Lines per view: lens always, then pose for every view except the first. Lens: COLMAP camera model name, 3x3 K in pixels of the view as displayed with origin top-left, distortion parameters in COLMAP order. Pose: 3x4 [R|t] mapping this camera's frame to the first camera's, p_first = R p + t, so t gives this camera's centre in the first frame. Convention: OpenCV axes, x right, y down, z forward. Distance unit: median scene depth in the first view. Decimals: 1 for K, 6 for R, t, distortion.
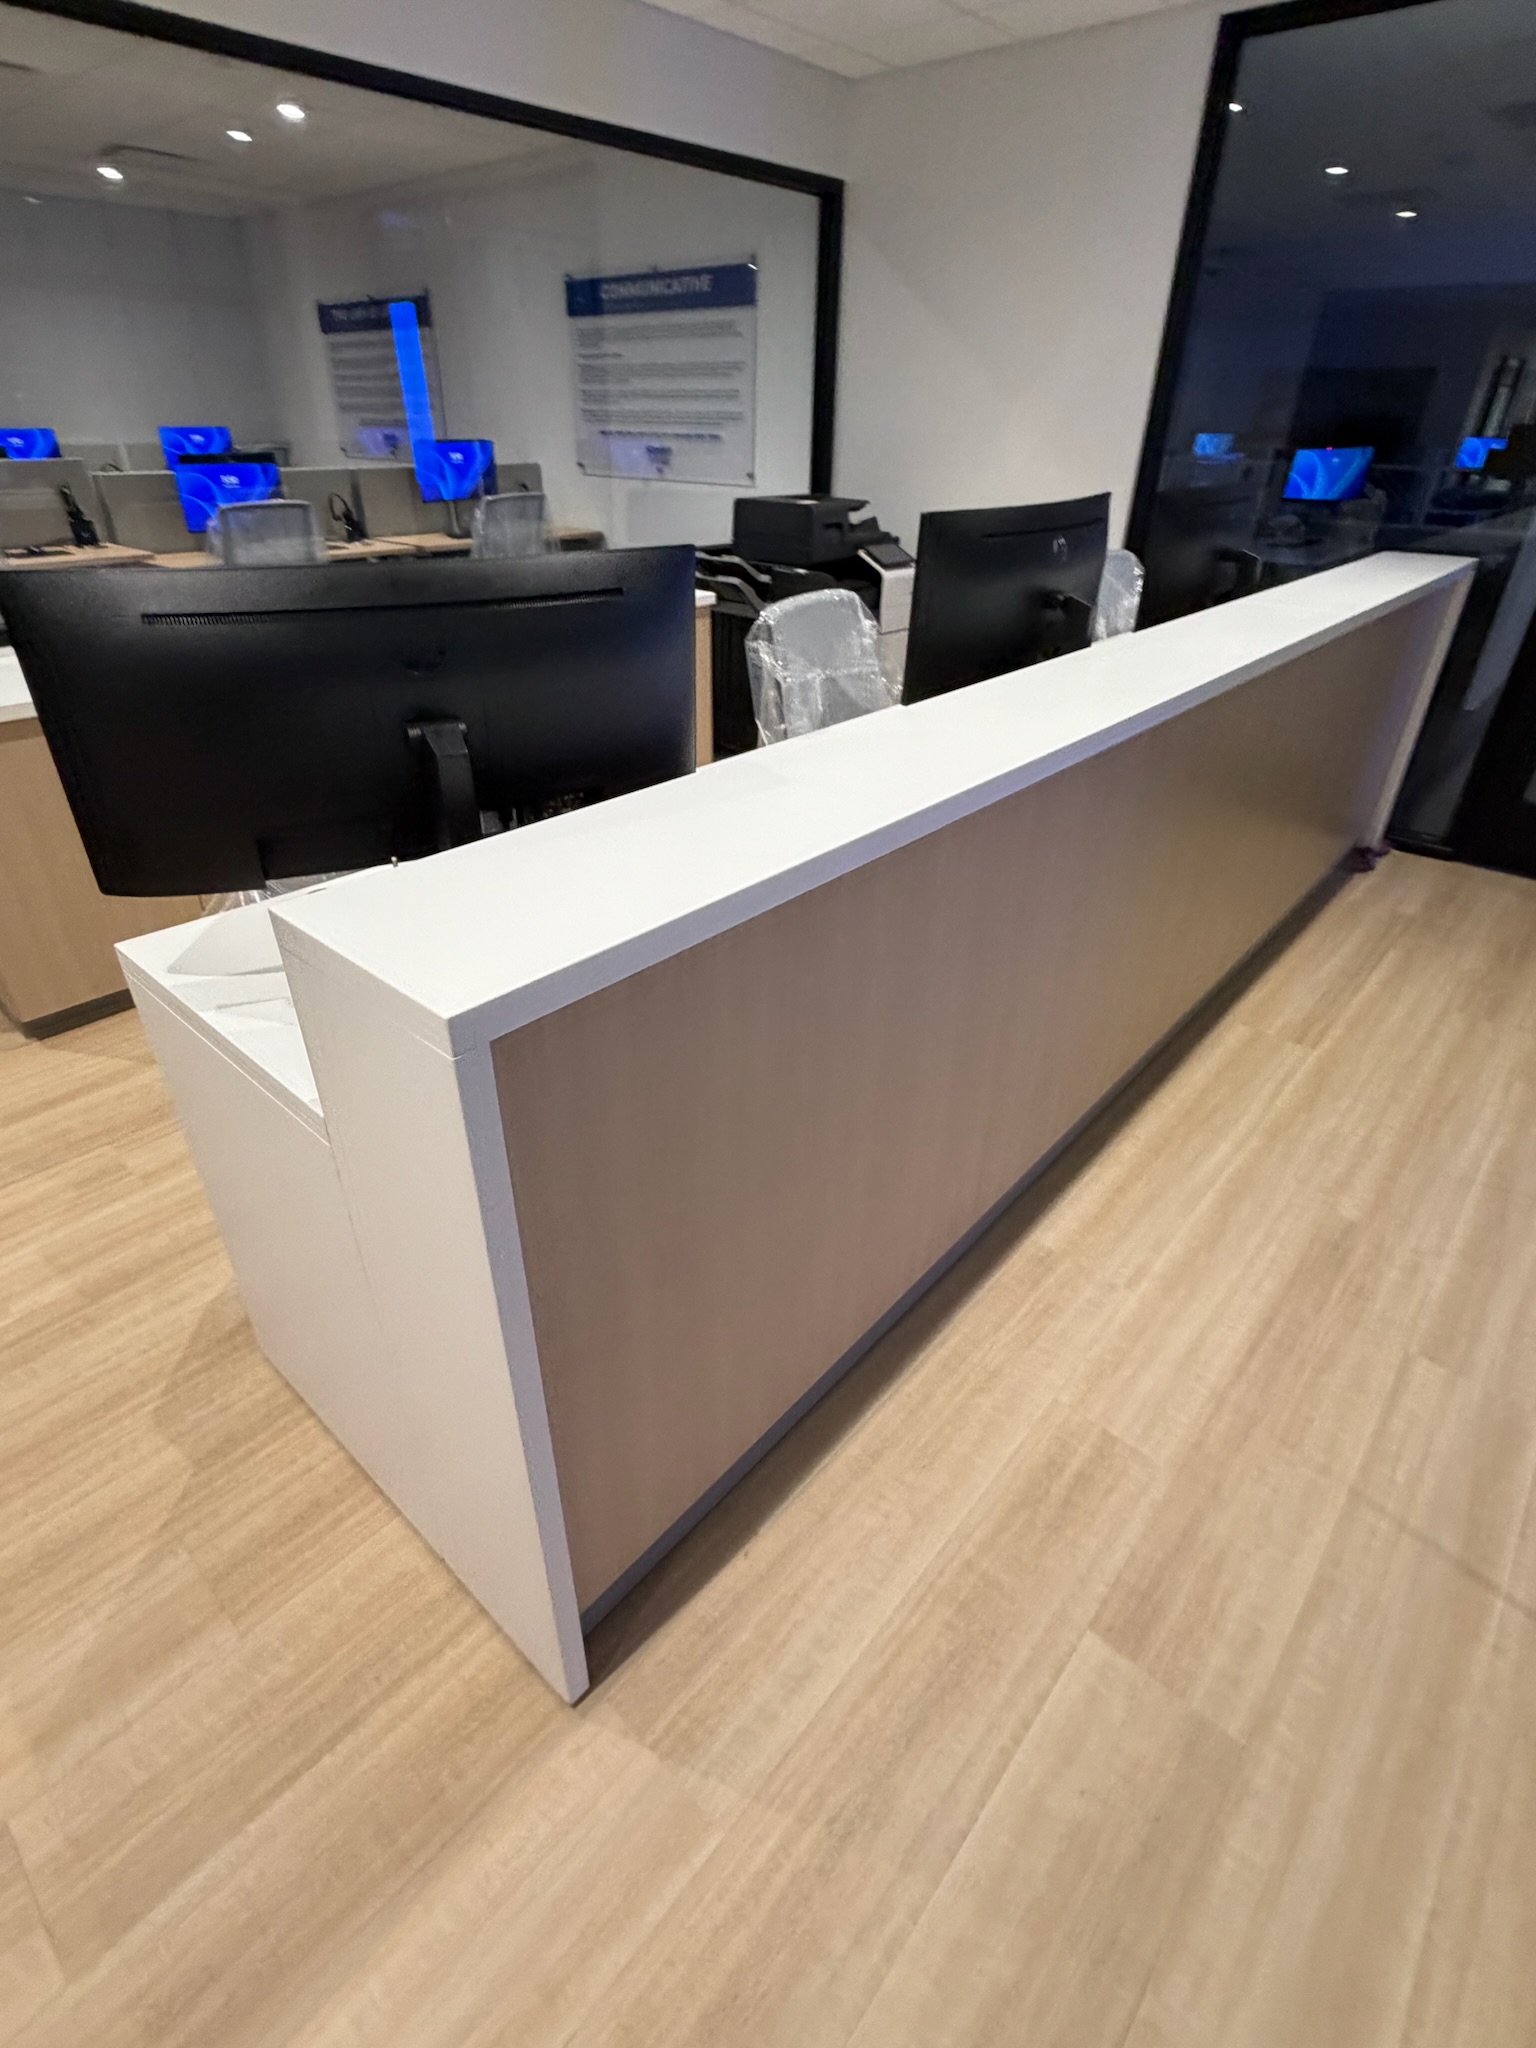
lens RADIAL K [[983.8, 0, 764.8], [0, 983.8, 1022.6], [0, 0, 1]] dist [-0.011773, 0.001668]
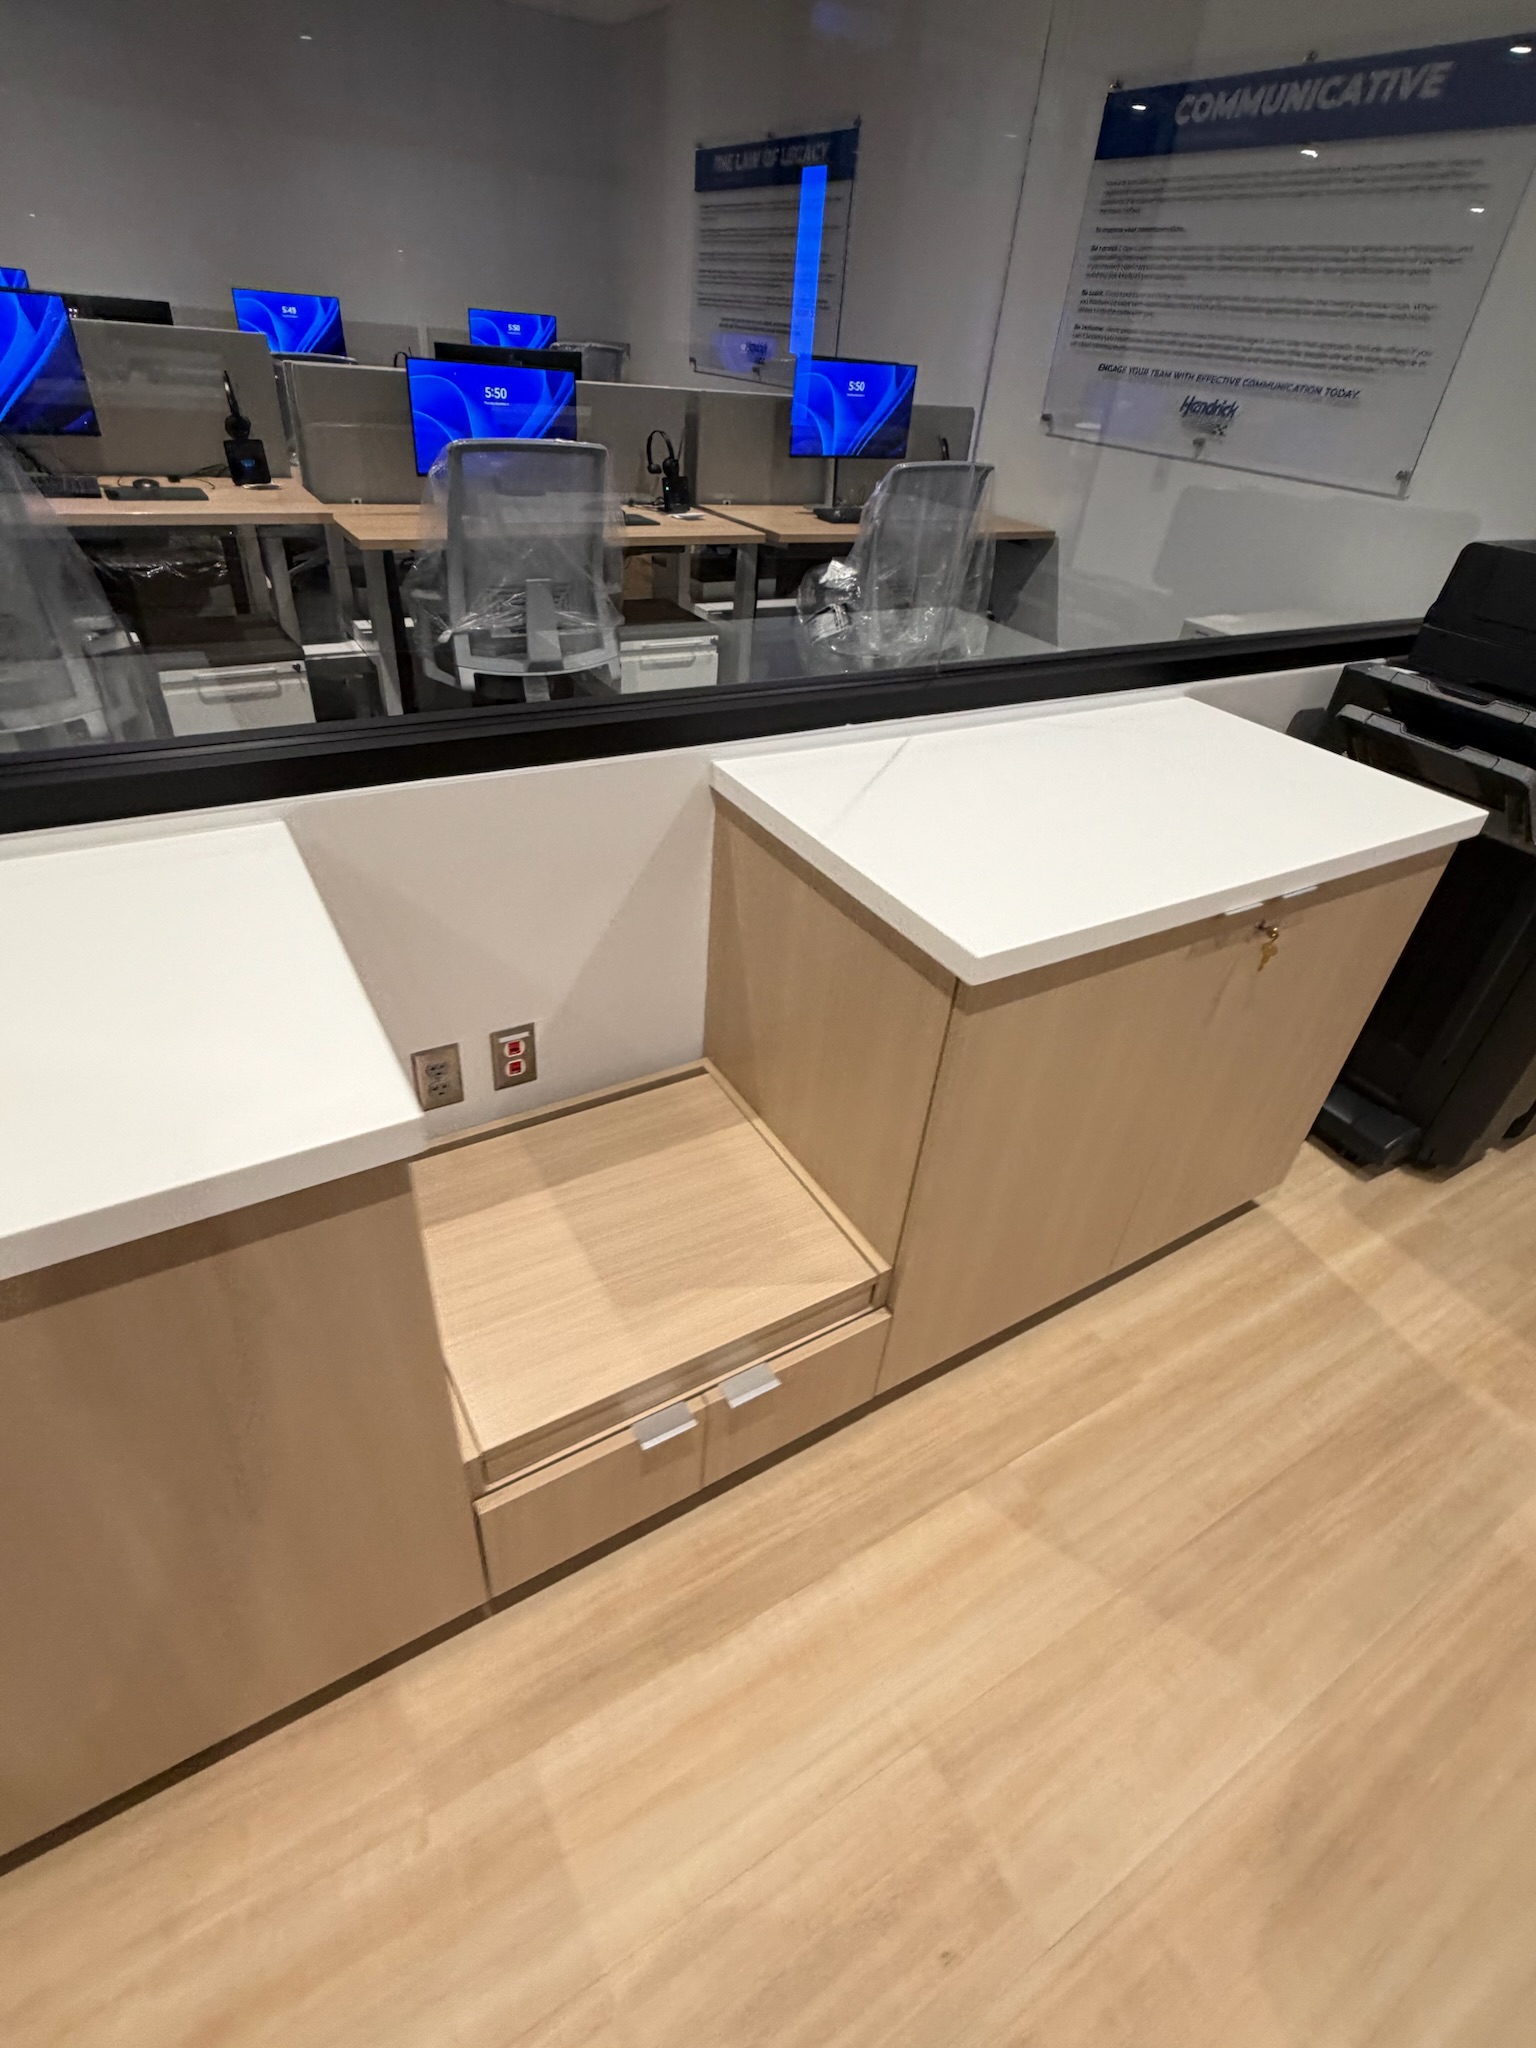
lens RADIAL K [[983.8, 0, 770.4], [0, 983.8, 1023.8], [0, 0, 1]] dist [-0.011773, 0.001668]
pose [[0.954241, 0.220350, -0.202164, -0.157114], [-0.210701, 0.975159, 0.068343, -0.220895], [0.212202, -0.022620, 0.976964, 0.384141]]
